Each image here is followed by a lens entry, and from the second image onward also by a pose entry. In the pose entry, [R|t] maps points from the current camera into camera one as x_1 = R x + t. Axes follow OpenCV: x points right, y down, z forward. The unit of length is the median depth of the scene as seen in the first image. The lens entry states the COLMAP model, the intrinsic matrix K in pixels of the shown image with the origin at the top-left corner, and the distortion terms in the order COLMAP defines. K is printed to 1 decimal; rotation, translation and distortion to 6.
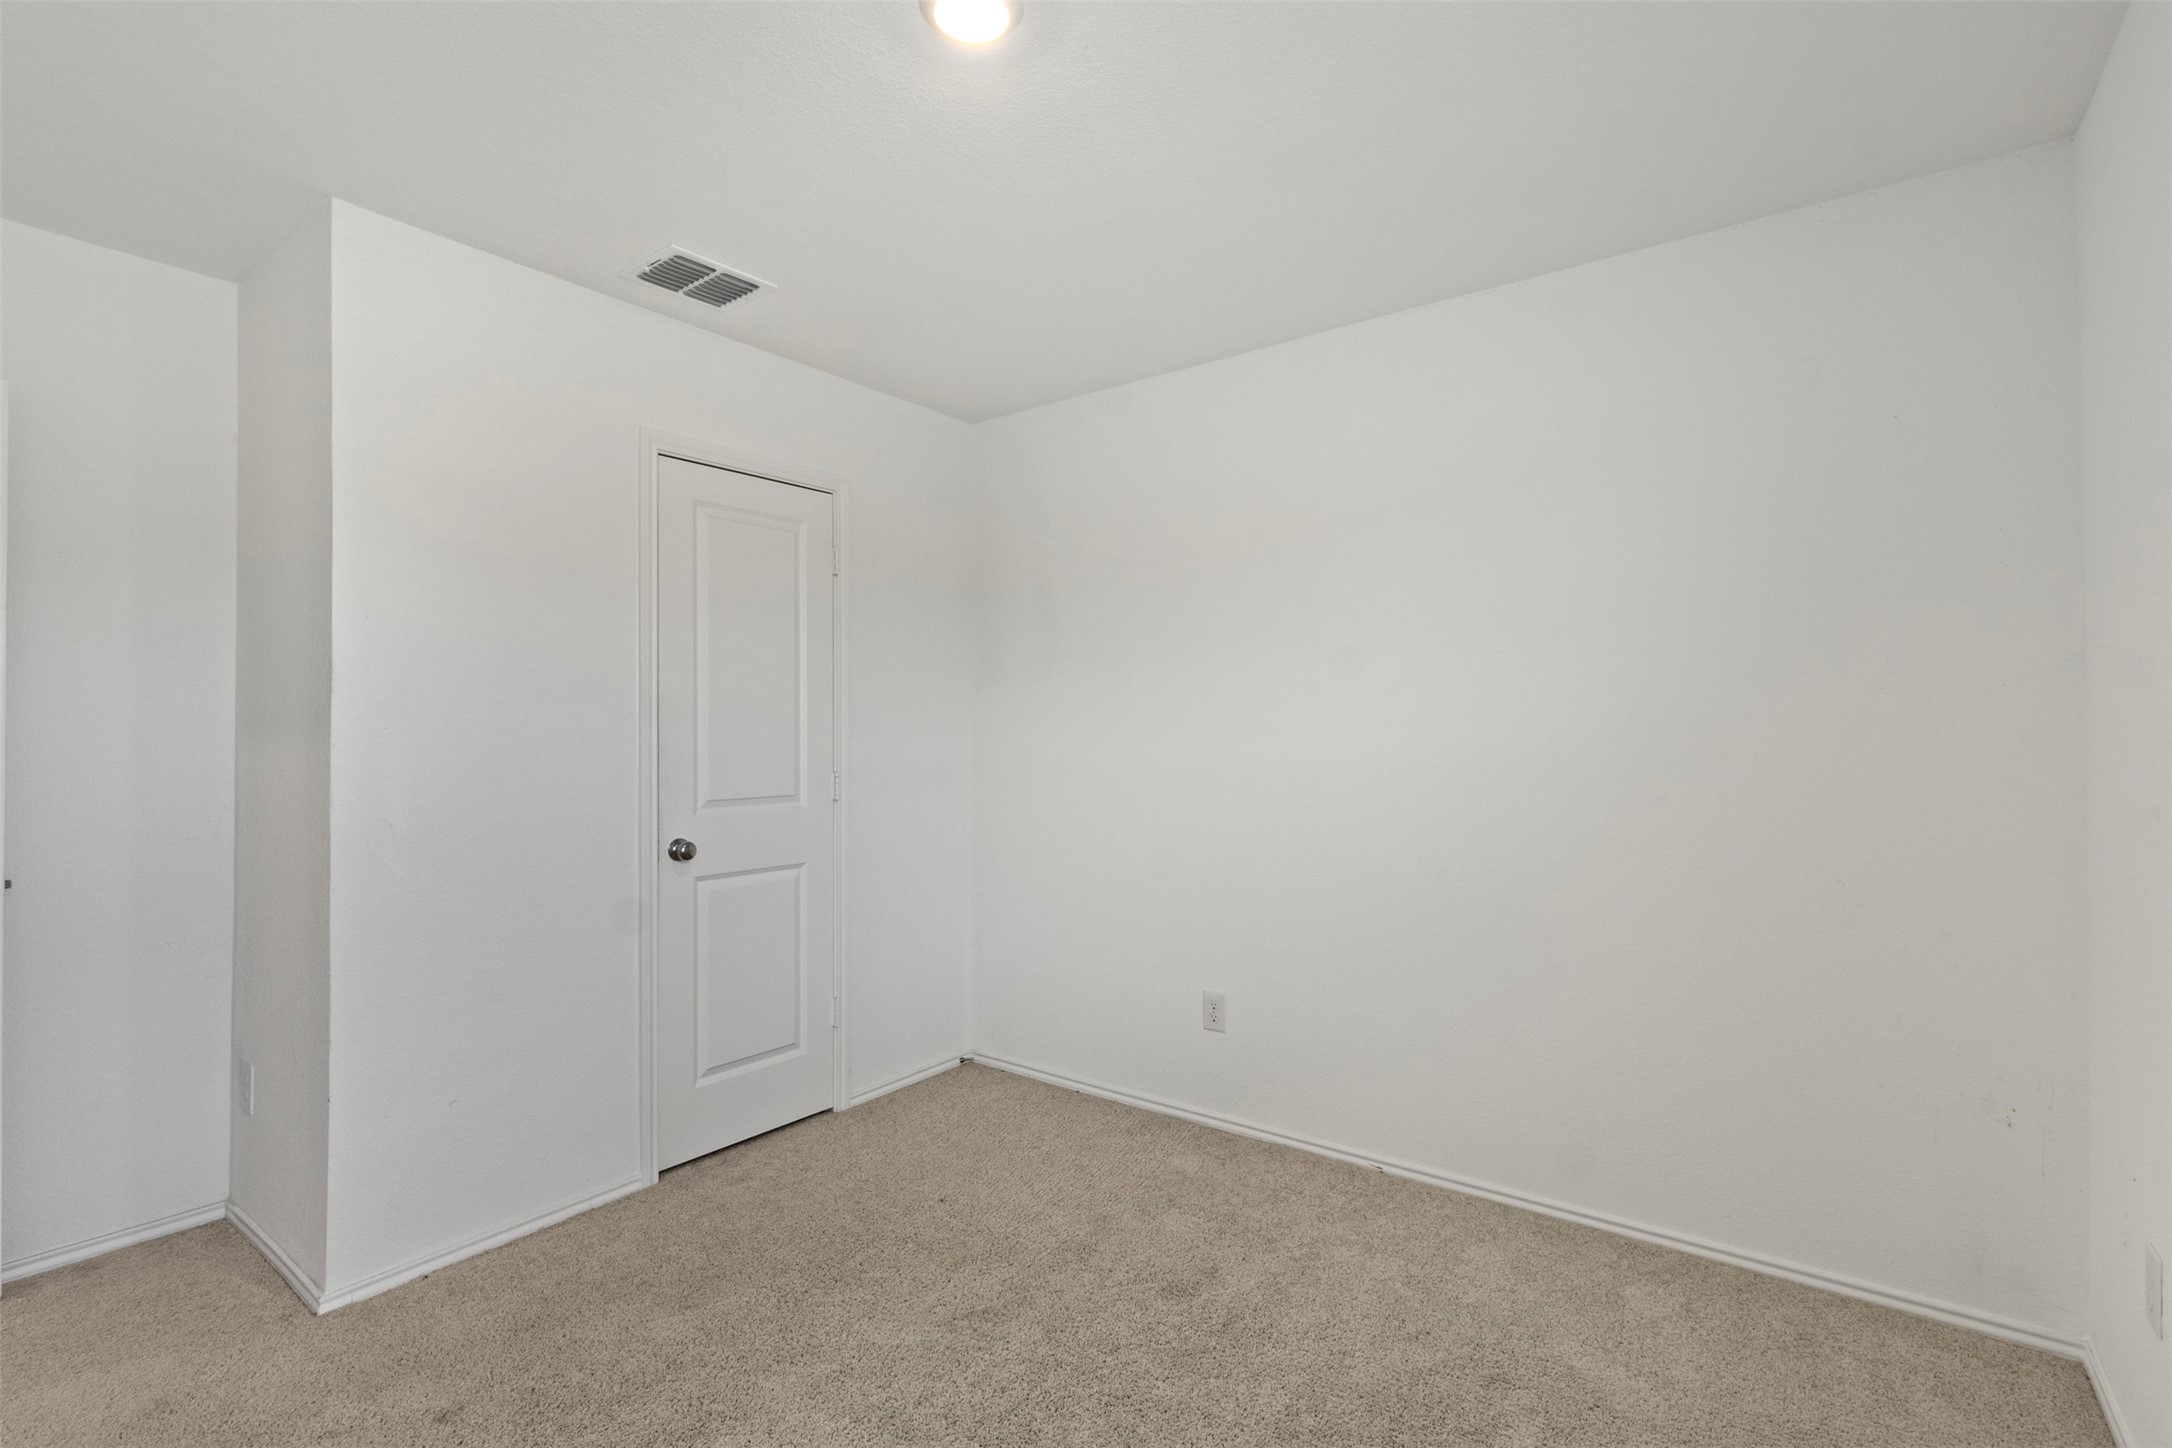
lens RADIAL K [[1000.4, 0, 1087.1], [0, 1000.4, 727.9], [0, 0, 1]] dist [0.005344, 0.000348]
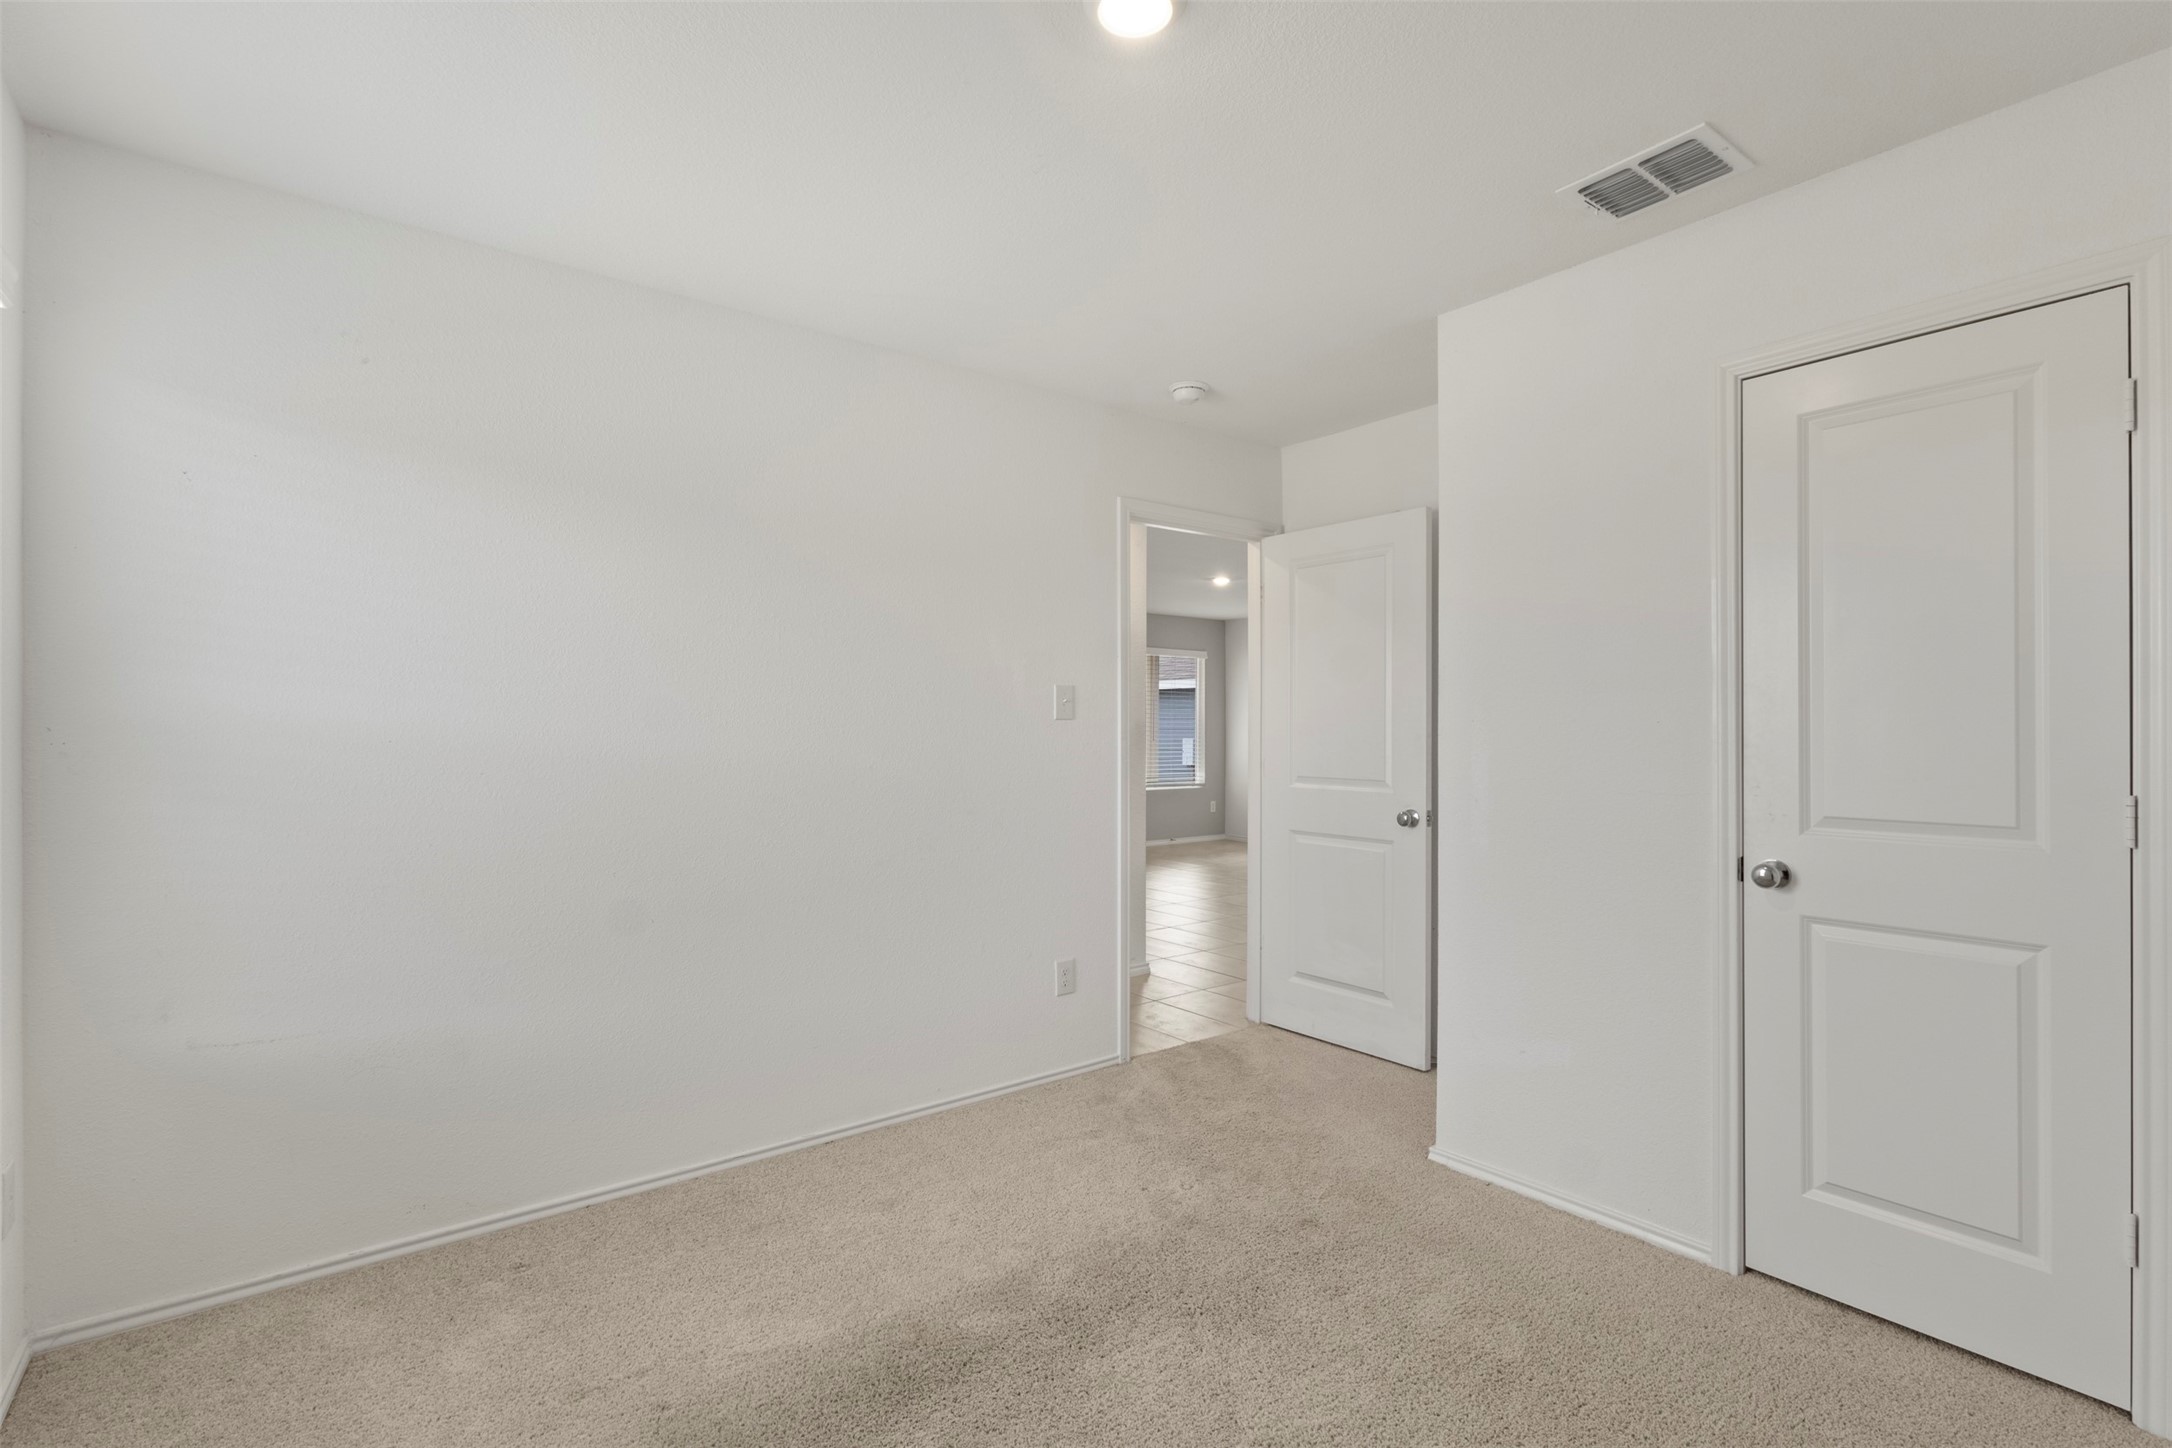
lens RADIAL K [[1000.4, 0, 1085.8], [0, 1000.4, 728.8], [0, 0, 1]] dist [0.005344, 0.000348]
pose [[-0.257486, 0.001460, -0.966281, 0.476050], [-0.000673, 0.999998, 0.001691, 0.007659], [0.966282, 0.001085, -0.257484, 0.669829]]
